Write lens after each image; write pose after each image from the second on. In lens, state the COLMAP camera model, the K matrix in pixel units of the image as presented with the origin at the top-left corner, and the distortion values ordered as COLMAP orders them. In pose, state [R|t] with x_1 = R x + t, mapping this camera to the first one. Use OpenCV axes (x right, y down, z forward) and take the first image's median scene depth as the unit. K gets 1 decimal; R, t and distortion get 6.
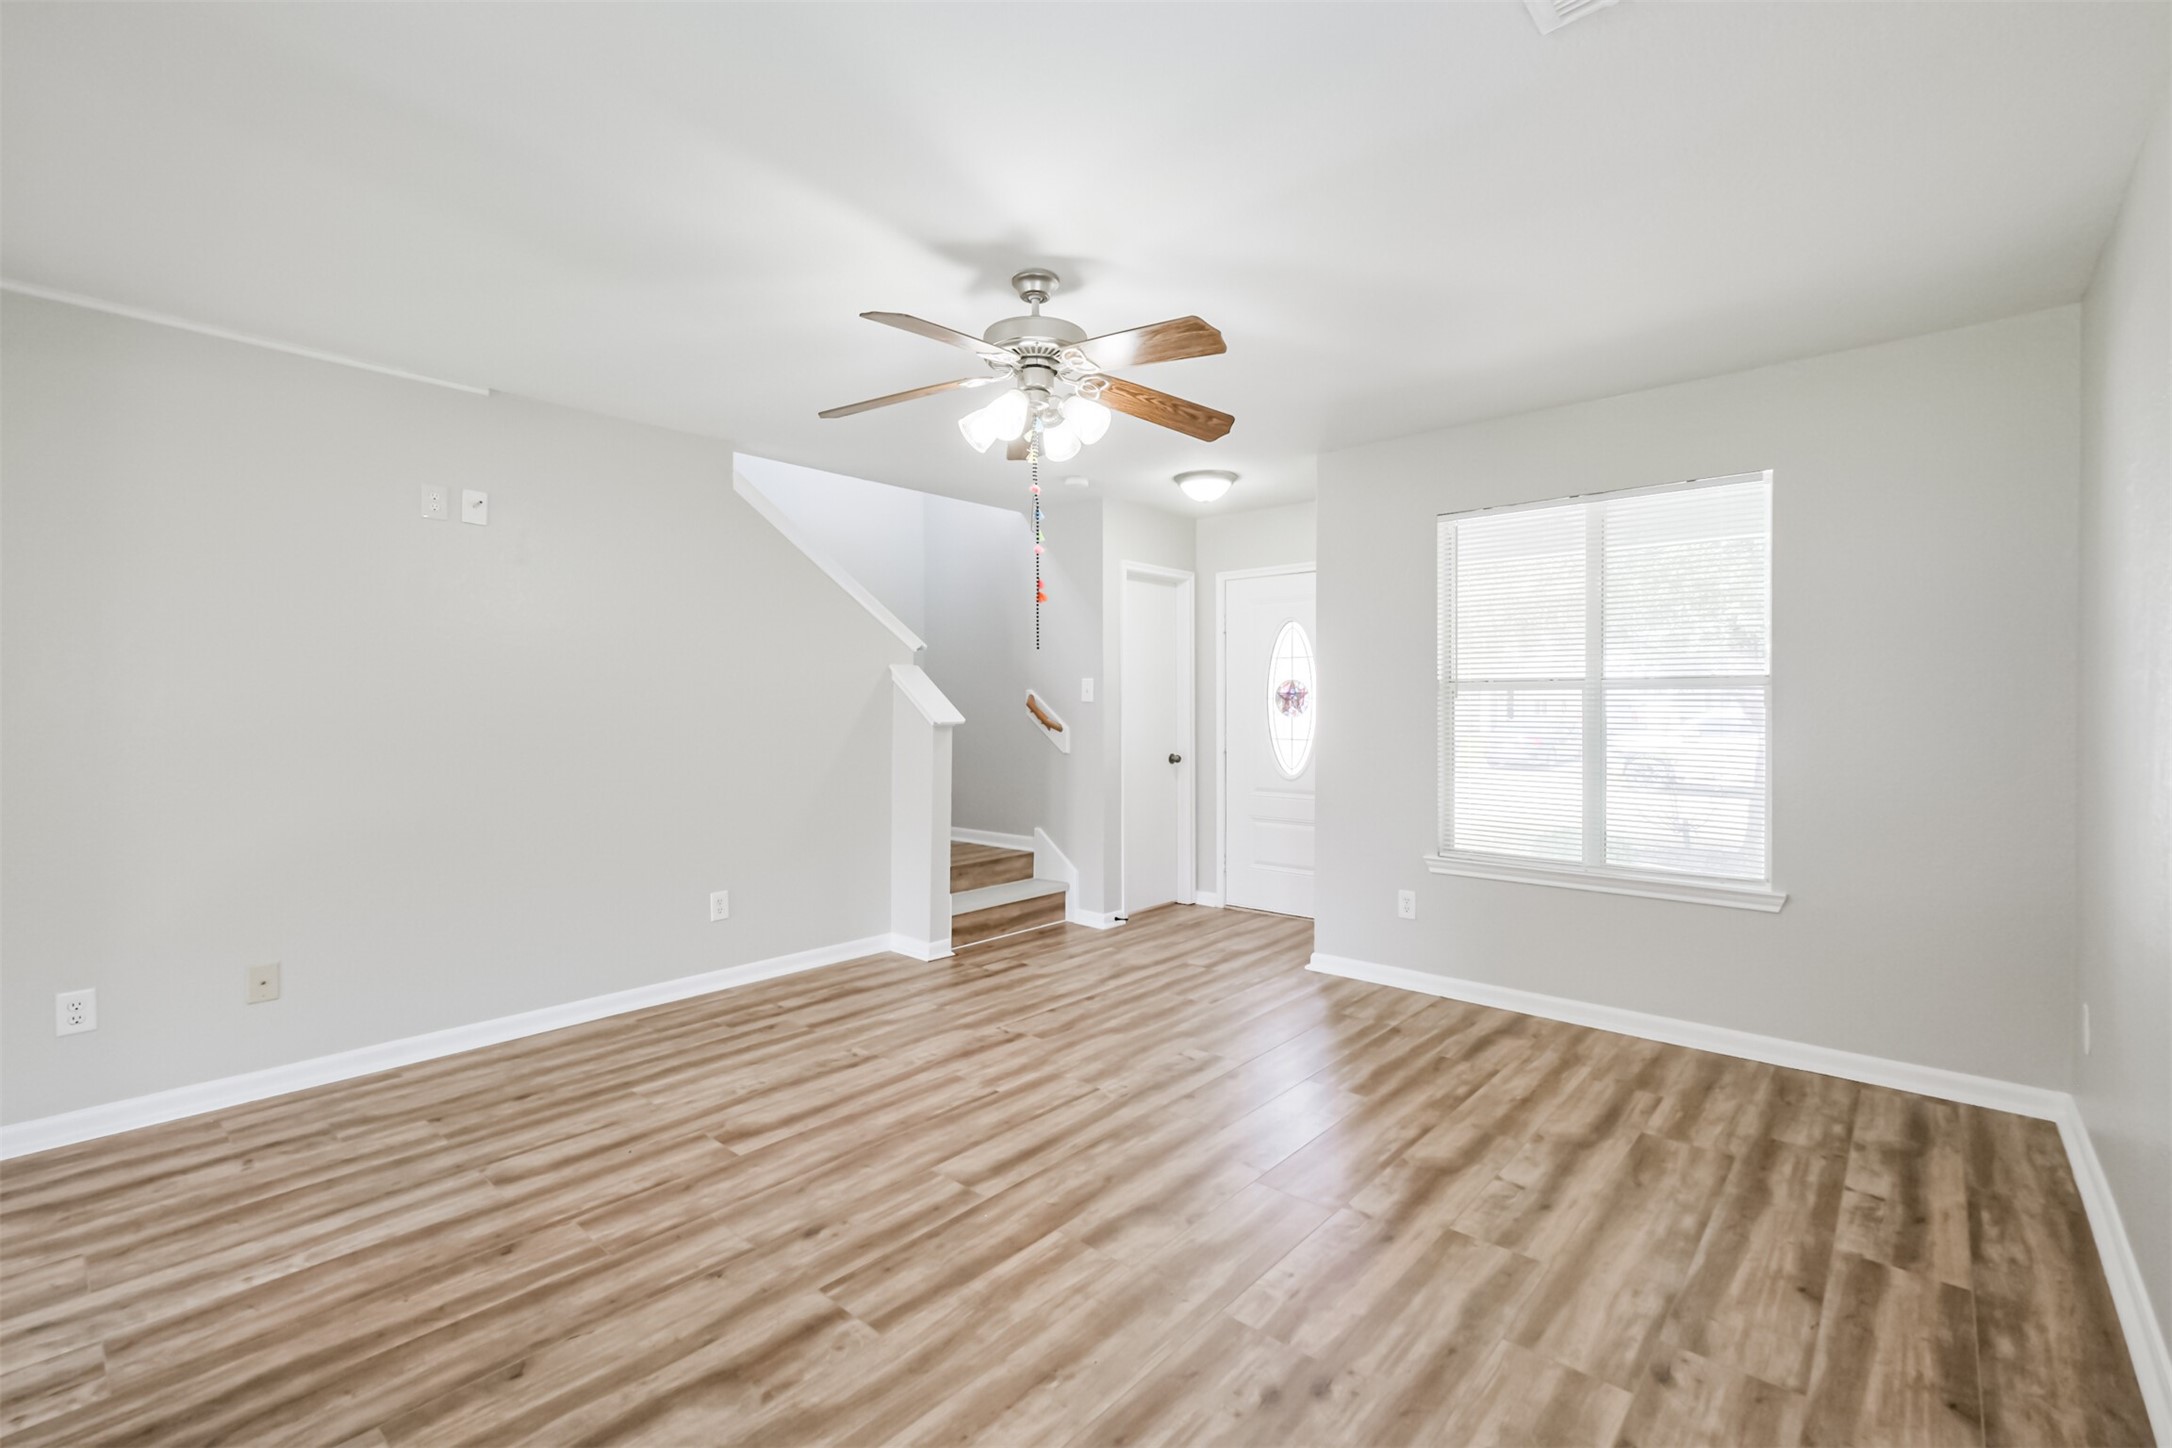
lens RADIAL K [[959.4, 0, 1110.5], [0, 959.4, 720.3], [0, 0, 1]] dist [0.007873, -0.001004]
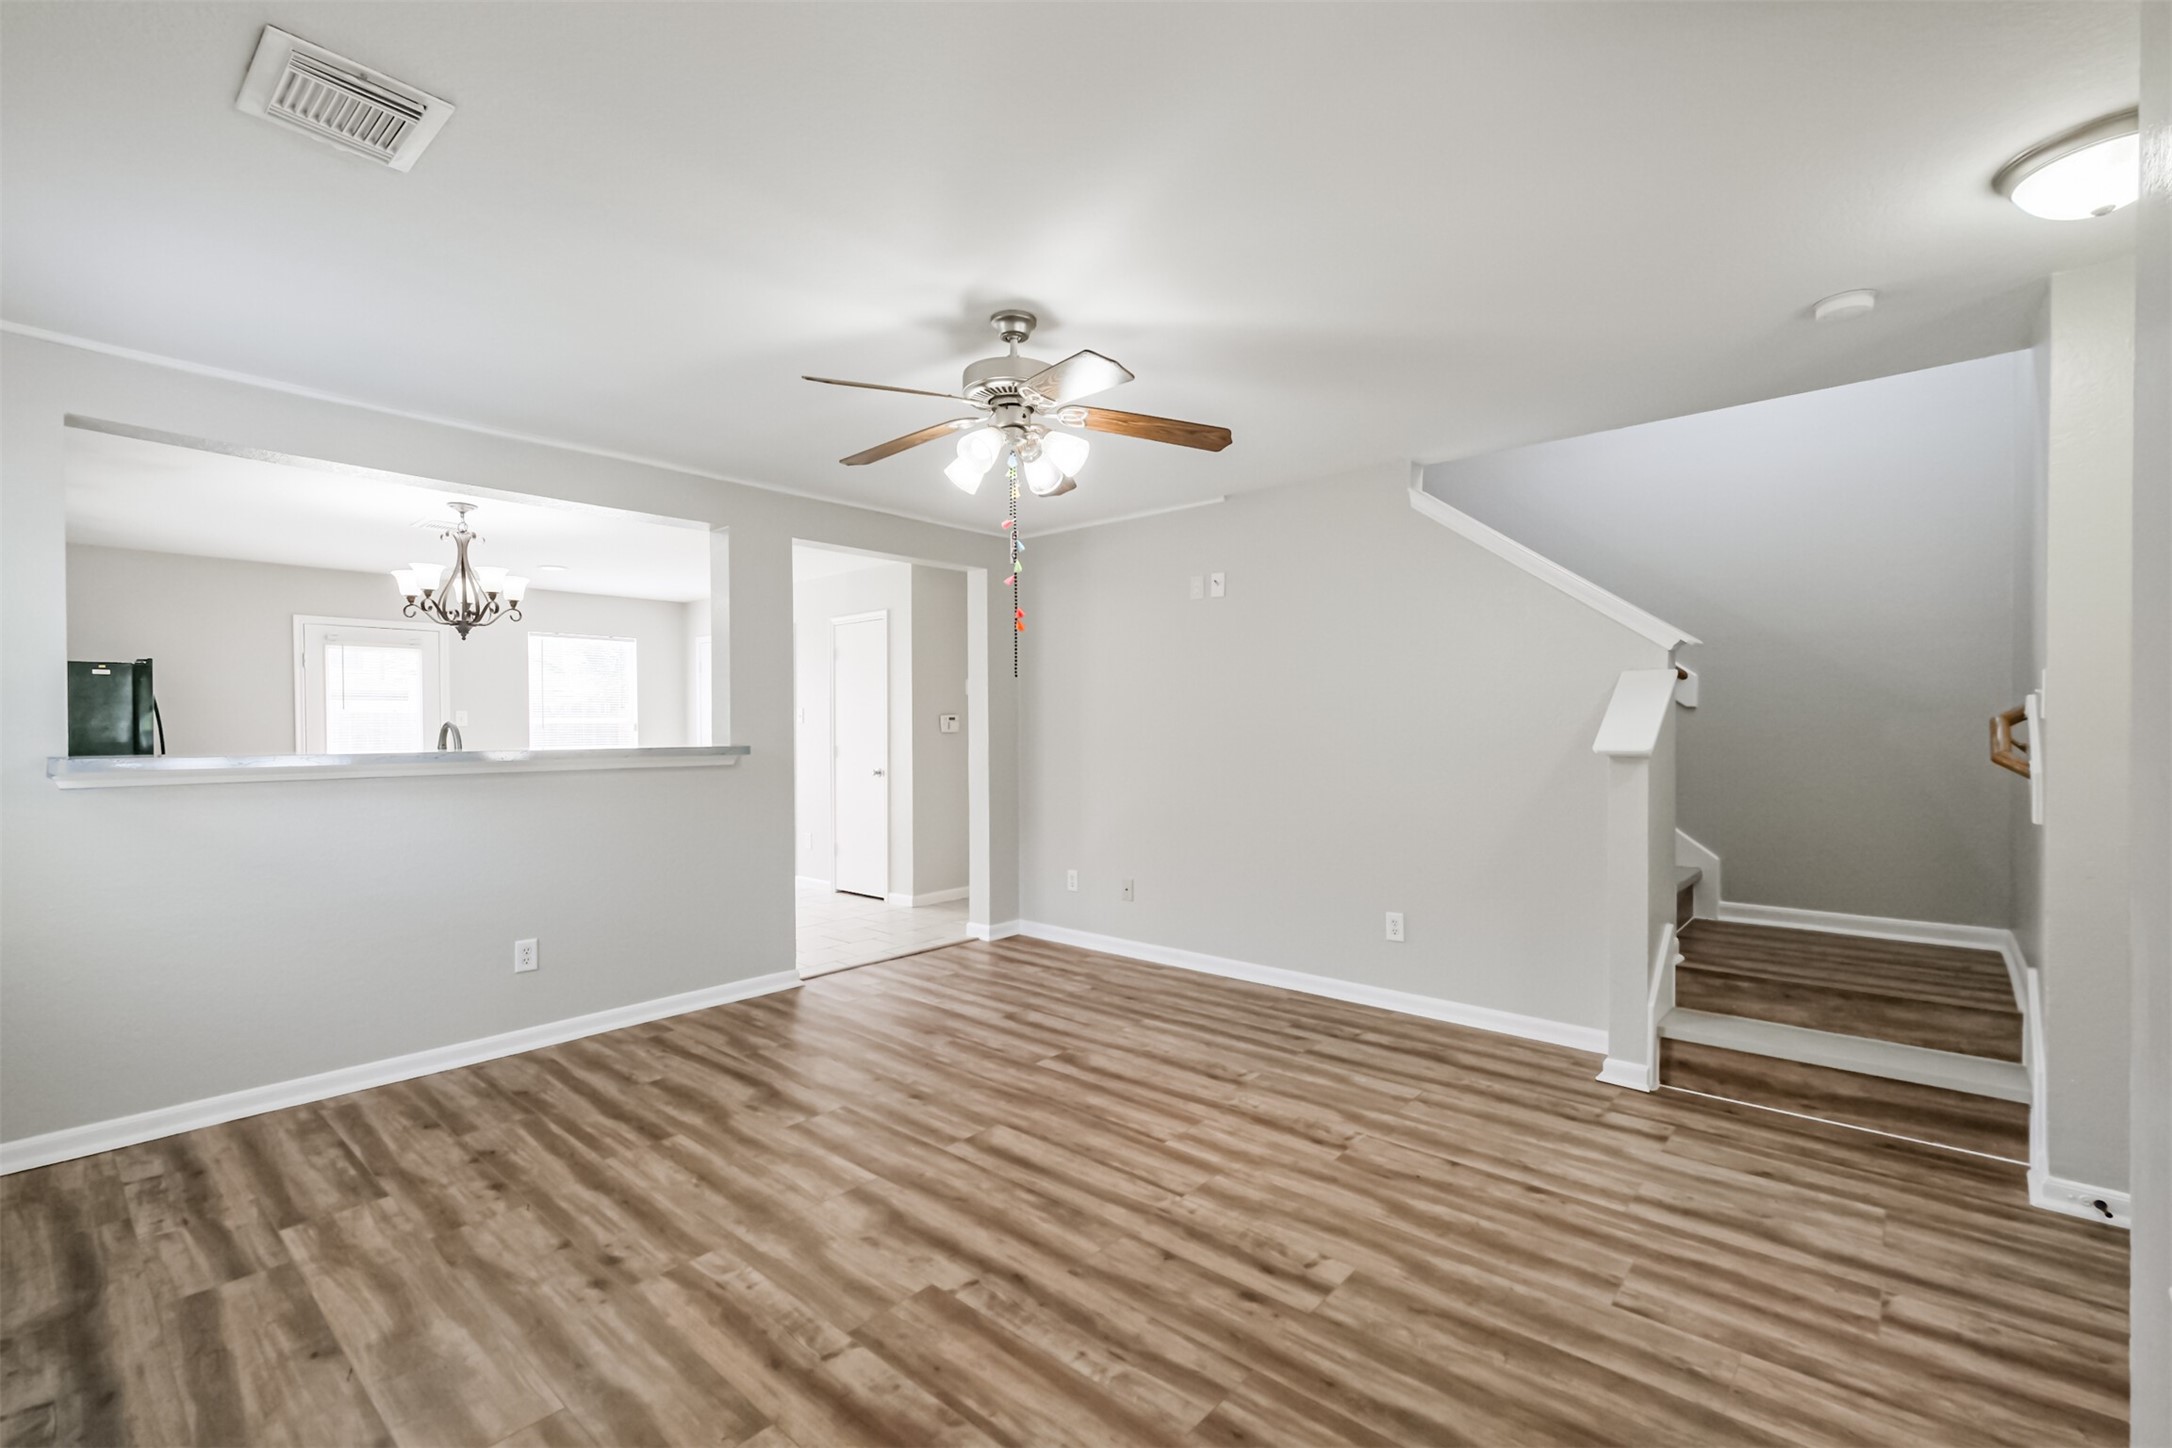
lens RADIAL K [[959.4, 0, 1064.8], [0, 959.4, 727.6], [0, 0, 1]] dist [0.007873, -0.001004]
pose [[-0.032415, 0.002475, -0.999471, 0.803552], [-0.011357, 0.999931, 0.002844, -0.017485], [0.999410, 0.011443, -0.032384, 0.912312]]
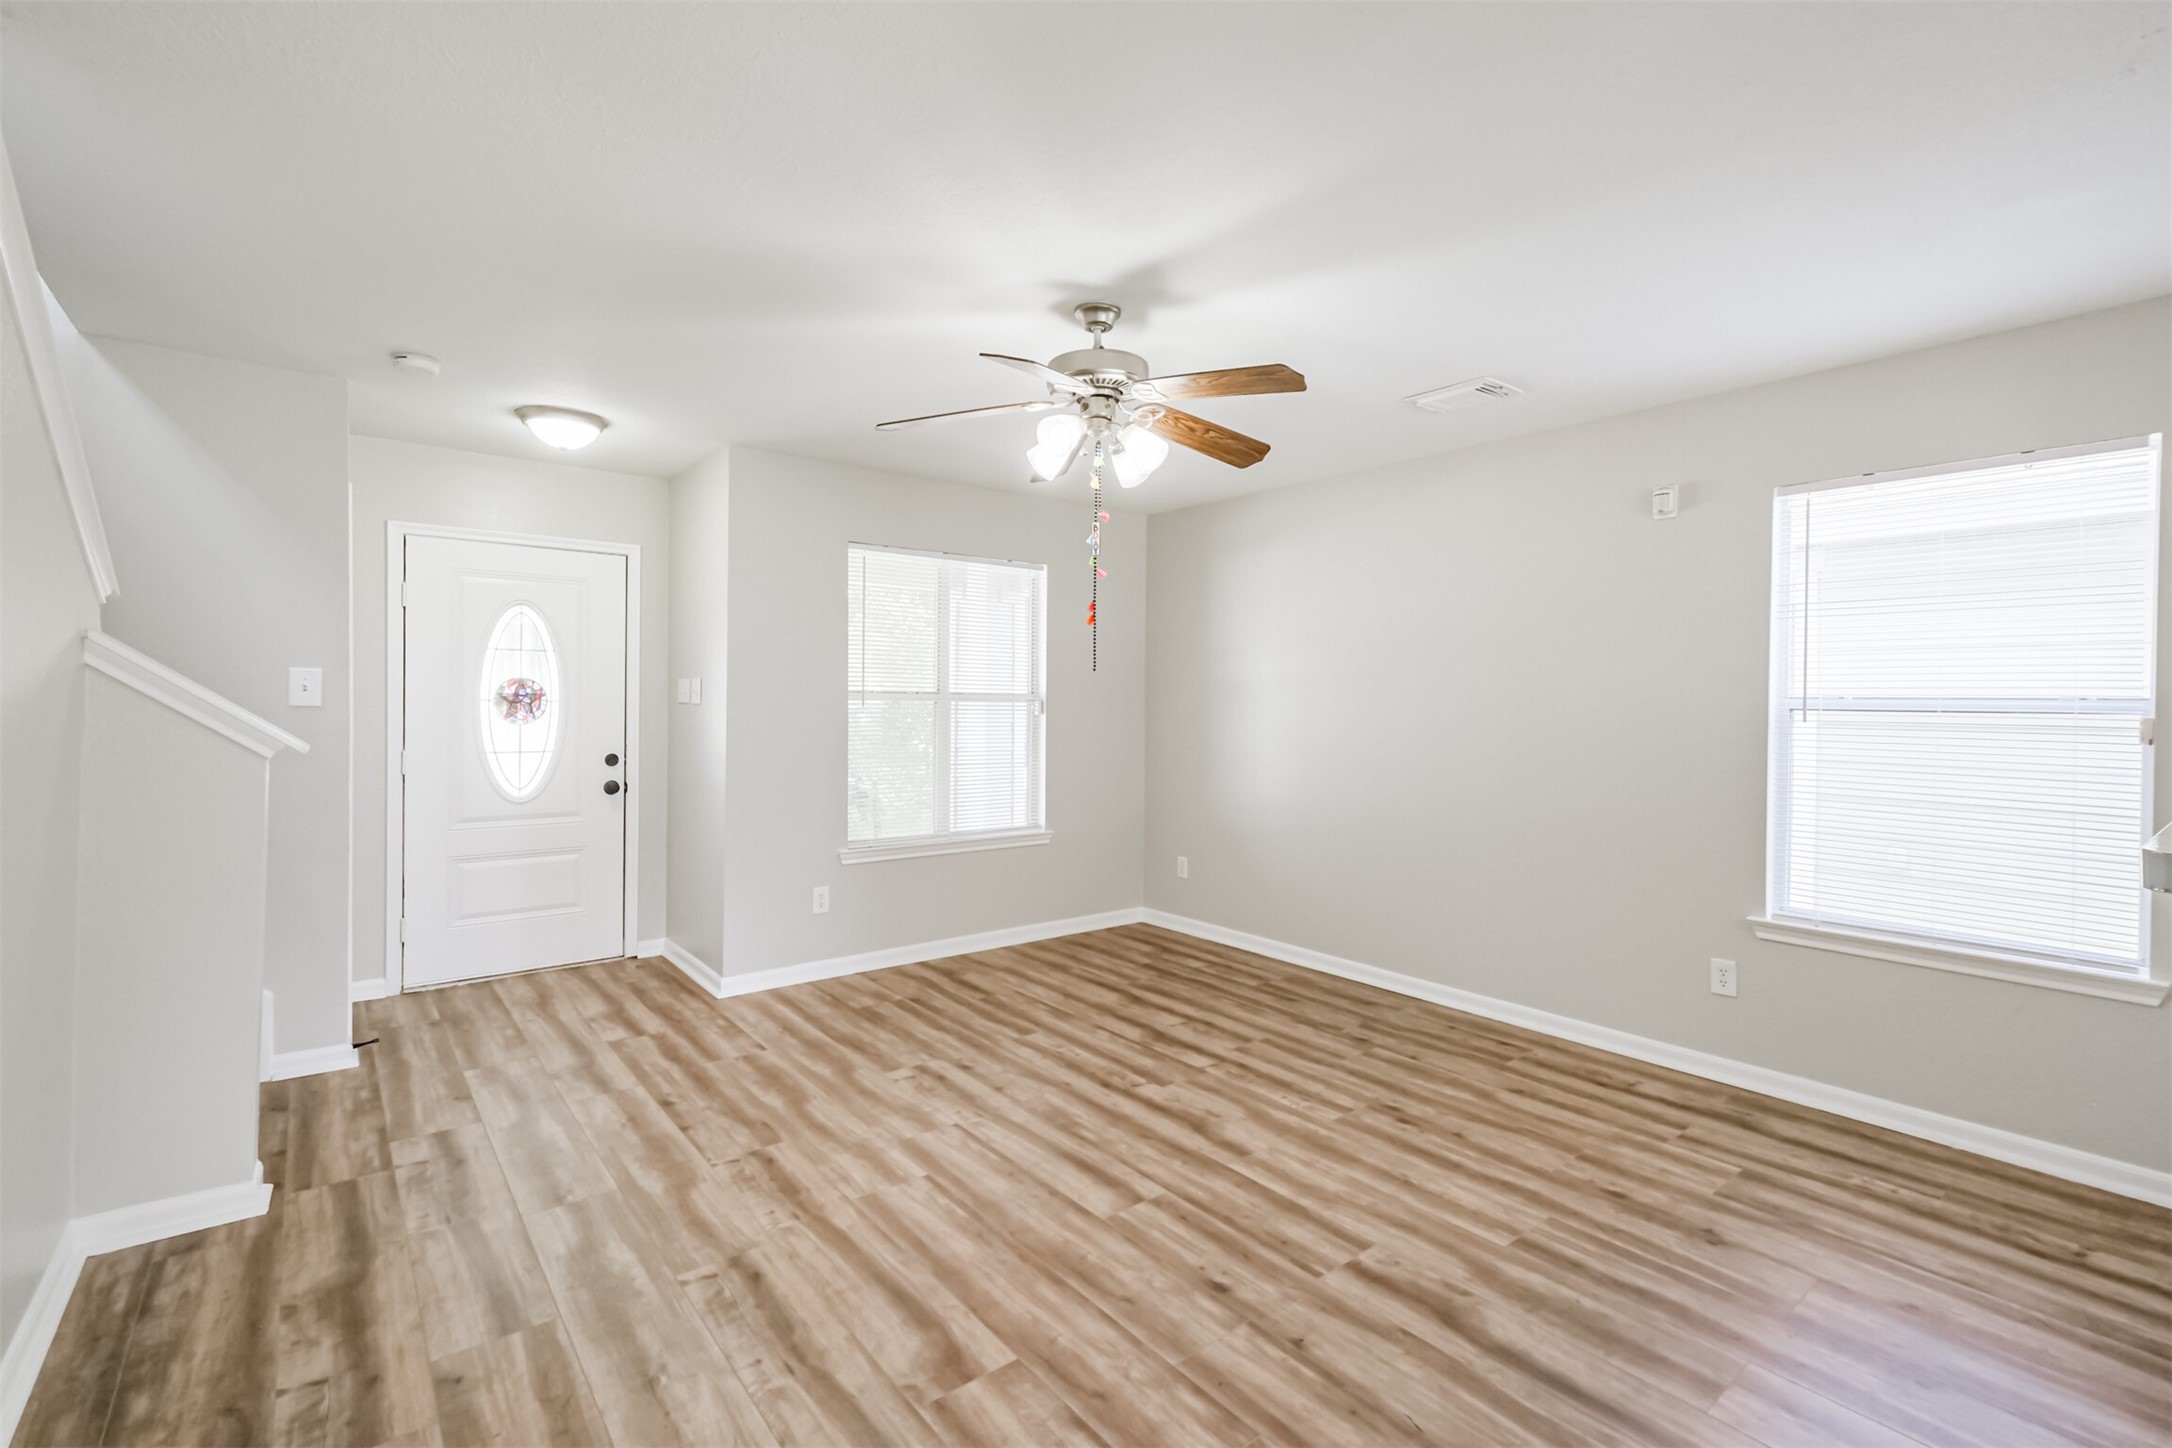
lens RADIAL K [[959.4, 0, 1088.7], [0, 959.4, 711.0], [0, 0, 1]] dist [0.007873, -0.001004]
pose [[0.180109, -0.007088, 0.983621, -0.912908], [0.004390, 0.999970, 0.006401, -0.030882], [-0.983637, 0.003165, 0.180135, 0.689695]]
